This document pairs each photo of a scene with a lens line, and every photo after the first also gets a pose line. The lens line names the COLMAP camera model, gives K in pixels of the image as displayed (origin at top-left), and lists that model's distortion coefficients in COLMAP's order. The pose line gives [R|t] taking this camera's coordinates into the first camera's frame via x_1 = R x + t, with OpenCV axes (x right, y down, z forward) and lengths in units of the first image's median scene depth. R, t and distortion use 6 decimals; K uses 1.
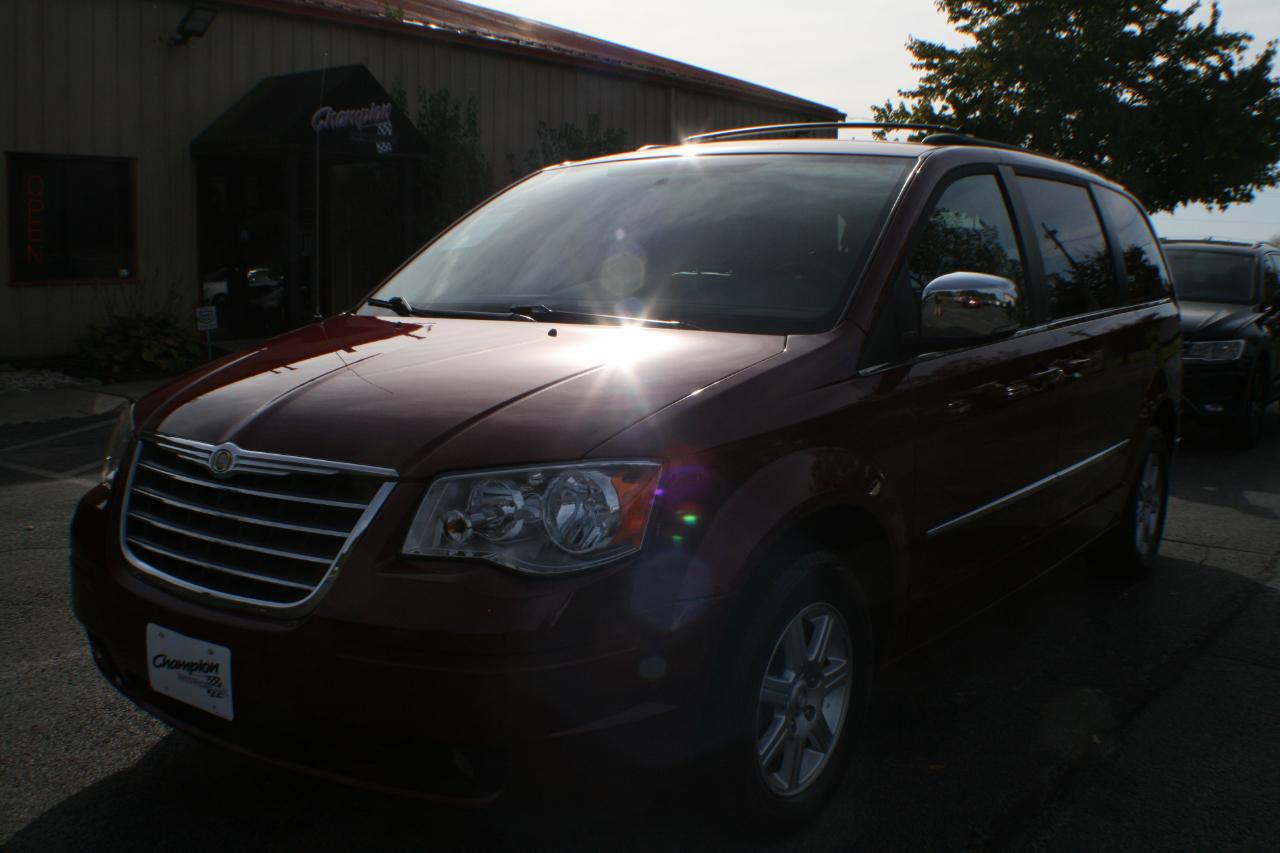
lens RADIAL K [[1270.6, 0, 640.8], [0, 1270.6, 438.7], [0, 0, 1]] dist [-0.190176, 0.000000]
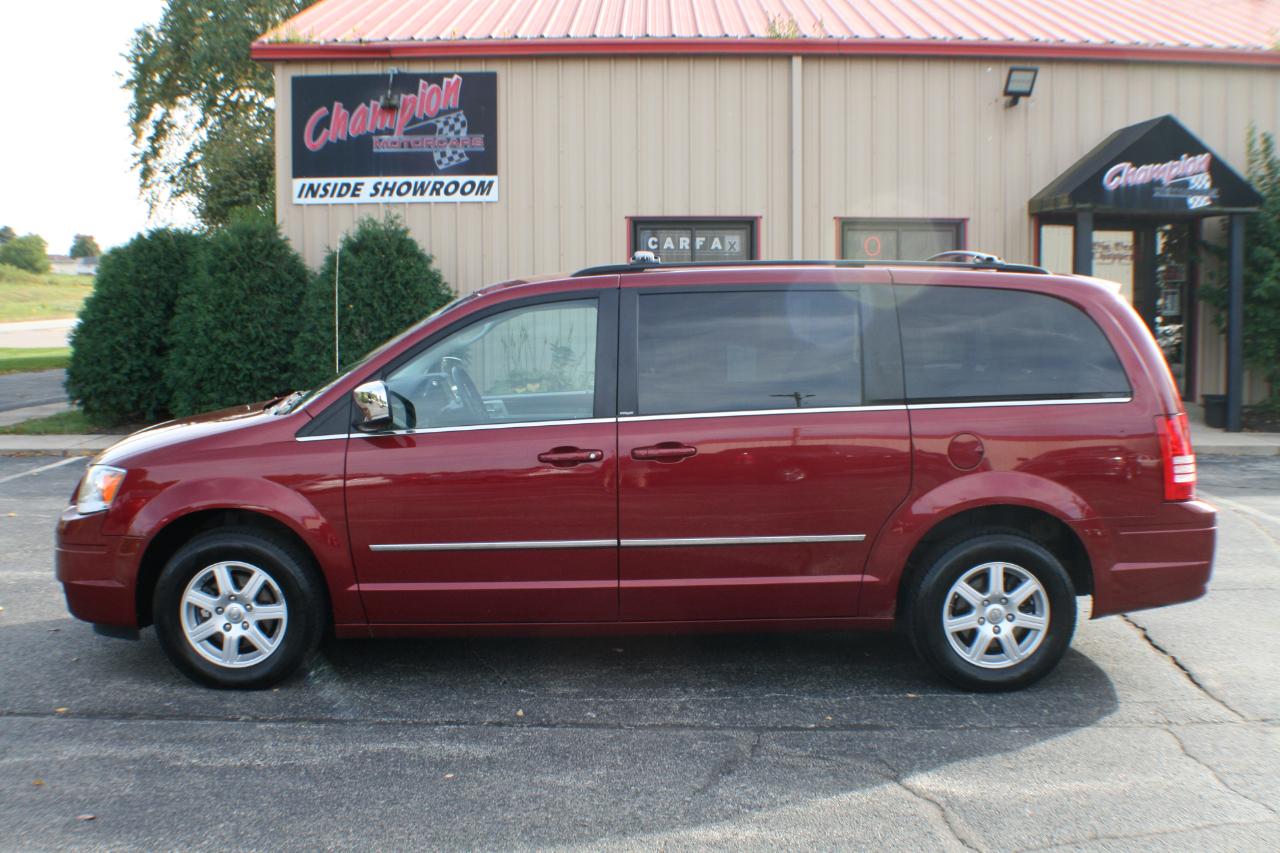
lens RADIAL K [[1483.2, 0, 651.2], [0, 1483.2, 470.1], [0, 0, 1]] dist [-0.168722, 0.000000]
pose [[0.601310, 0.082288, -0.794767, 1.825750], [-0.099497, 0.994652, 0.027706, -0.100806], [0.792796, 0.062417, 0.606282, 0.156299]]
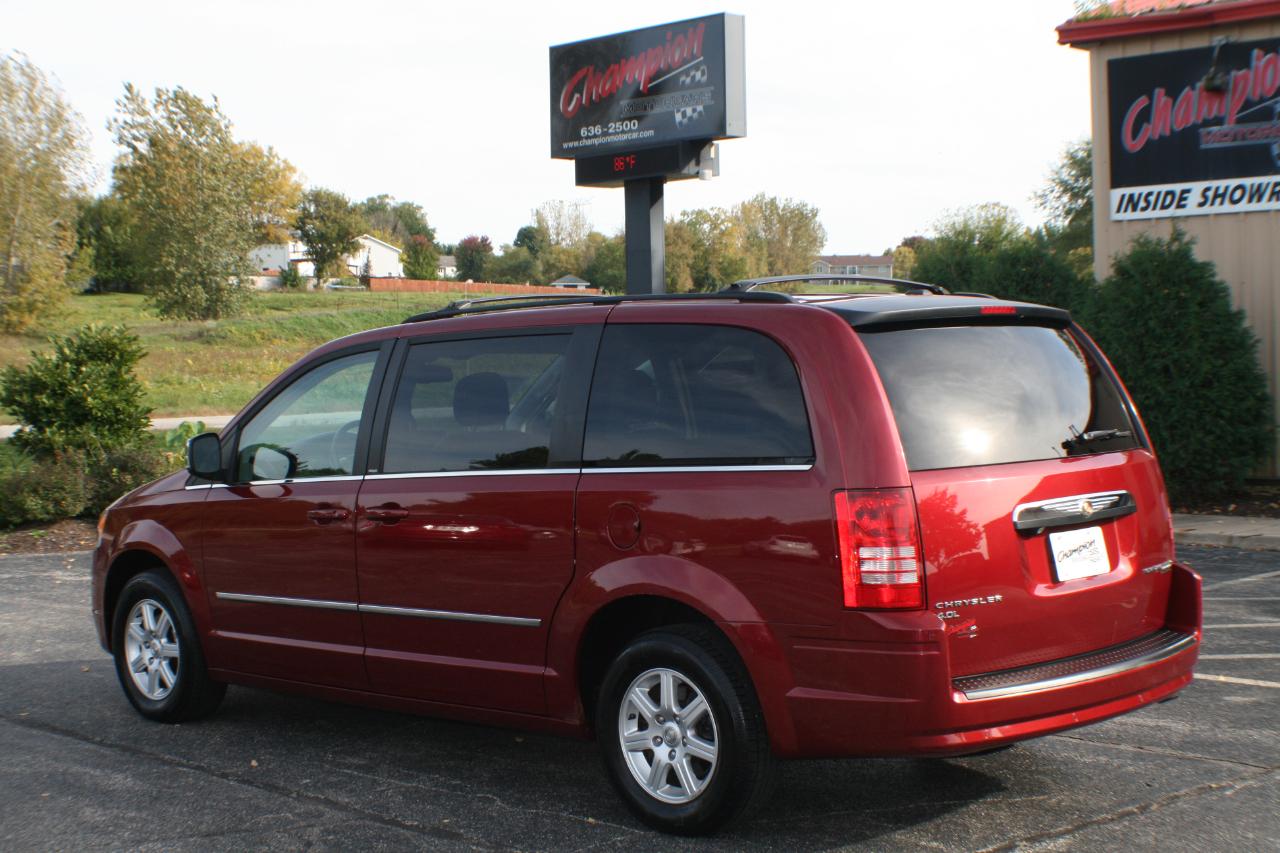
lens RADIAL K [[1987.4, 0, 679.0], [0, 1987.4, 470.9], [0, 0, 1]] dist [-0.136122, 0.000000]
pose [[-0.129784, 0.049693, -0.990296, 2.562886], [-0.108965, 0.991979, 0.064058, -0.296782], [0.985537, 0.116221, -0.123329, 1.817847]]
